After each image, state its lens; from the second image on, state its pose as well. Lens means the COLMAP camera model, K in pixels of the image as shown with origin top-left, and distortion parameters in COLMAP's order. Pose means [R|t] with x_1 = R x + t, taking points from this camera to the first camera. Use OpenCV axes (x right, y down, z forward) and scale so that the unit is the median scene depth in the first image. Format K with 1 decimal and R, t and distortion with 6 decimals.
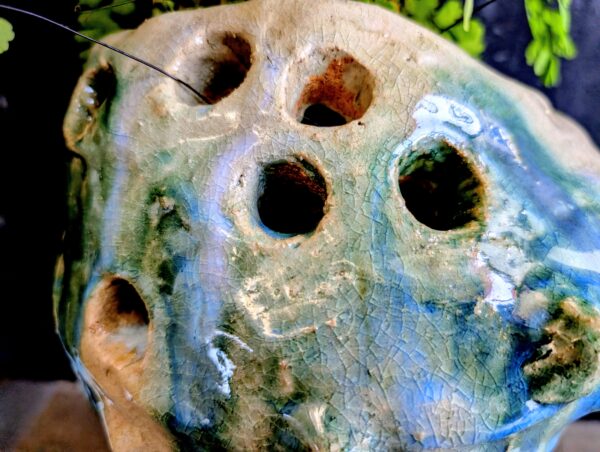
lens RADIAL K [[434.3, 0, 300.0], [0, 434.3, 226.0], [0, 0, 1]] dist [0.001276, 0.000861]
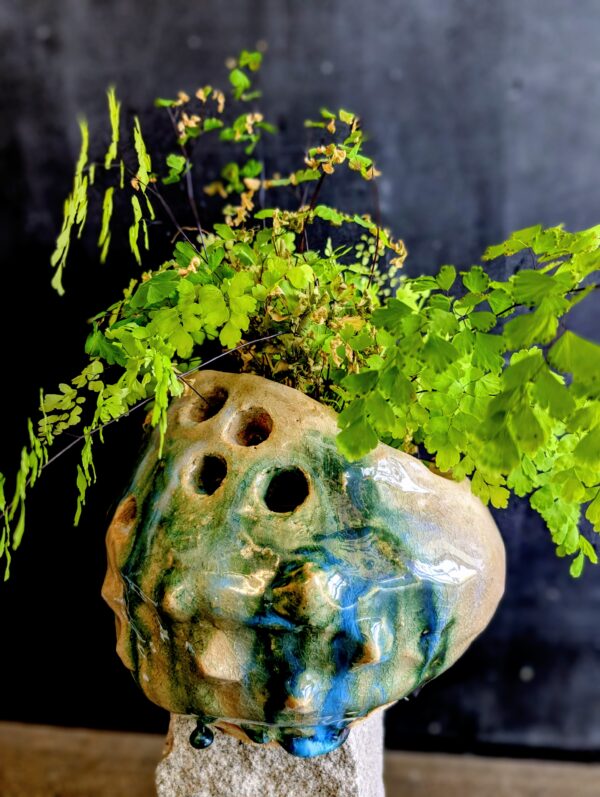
lens RADIAL K [[576.9, 0, 304.7], [0, 576.9, 396.5], [0, 0, 1]] dist [0.001276, 0.000861]
pose [[0.902608, 0.204995, -0.378519, 1.300250], [-0.294911, 0.935028, -0.196852, -0.008093], [0.313572, 0.289310, 0.904418, -1.363403]]
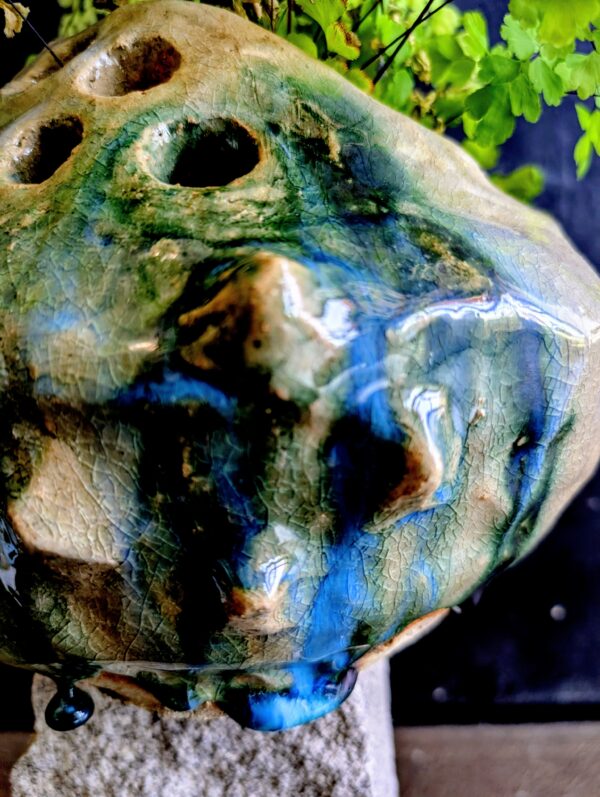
lens RADIAL K [[579.1, 0, 300.0], [0, 579.1, 398.5], [0, 0, 1]] dist [-0.033312, 0.007784]
pose [[0.935098, 0.171932, -0.309890, 0.962839], [-0.243186, 0.947372, -0.208200, 0.568046], [0.257784, 0.270048, 0.927697, 0.136484]]
